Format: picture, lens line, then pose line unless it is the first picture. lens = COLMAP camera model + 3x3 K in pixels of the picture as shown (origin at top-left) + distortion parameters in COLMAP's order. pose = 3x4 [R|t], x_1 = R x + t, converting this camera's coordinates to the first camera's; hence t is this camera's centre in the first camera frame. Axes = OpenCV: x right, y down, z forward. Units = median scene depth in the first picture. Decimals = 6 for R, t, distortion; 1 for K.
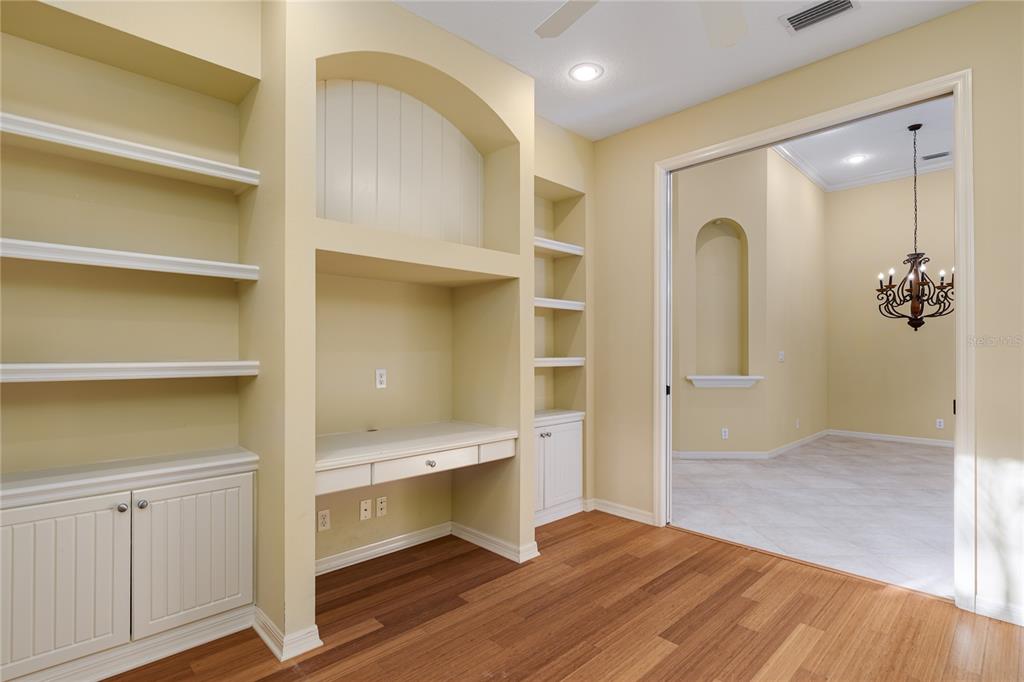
lens RADIAL K [[491.8, 0, 519.5], [0, 491.8, 343.3], [0, 0, 1]] dist [-0.002637, -0.000226]
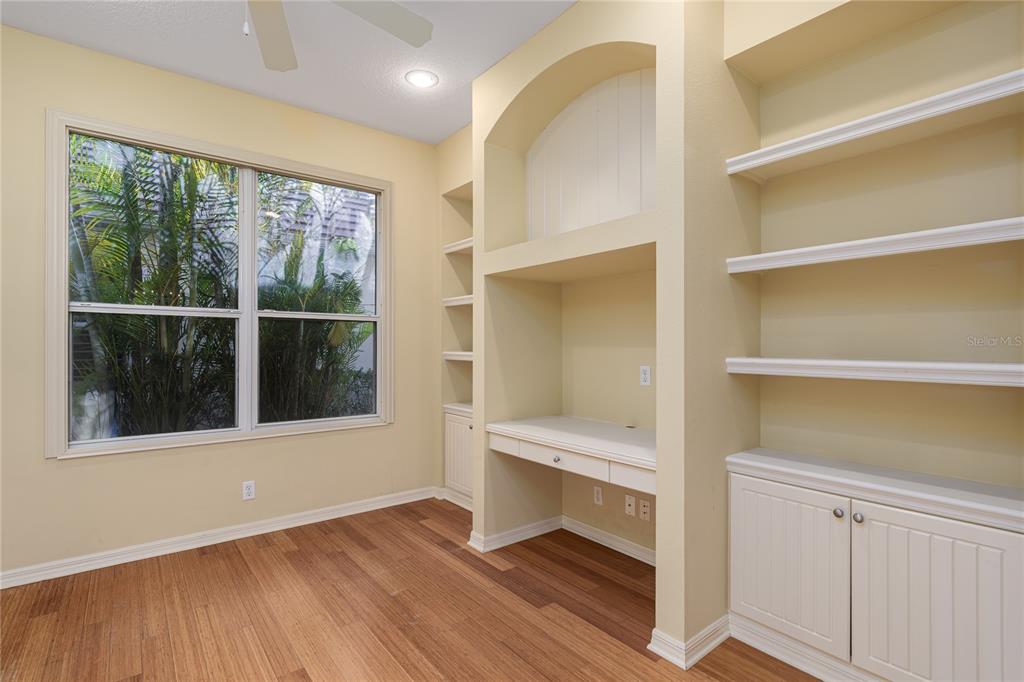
lens RADIAL K [[491.8, 0, 513.7], [0, 491.8, 341.6], [0, 0, 1]] dist [-0.002637, -0.000226]
pose [[-0.088094, -0.006106, -0.996093, 0.859446], [0.007494, 0.999949, -0.006792, 0.012048], [0.996084, -0.008063, -0.088044, 1.038370]]
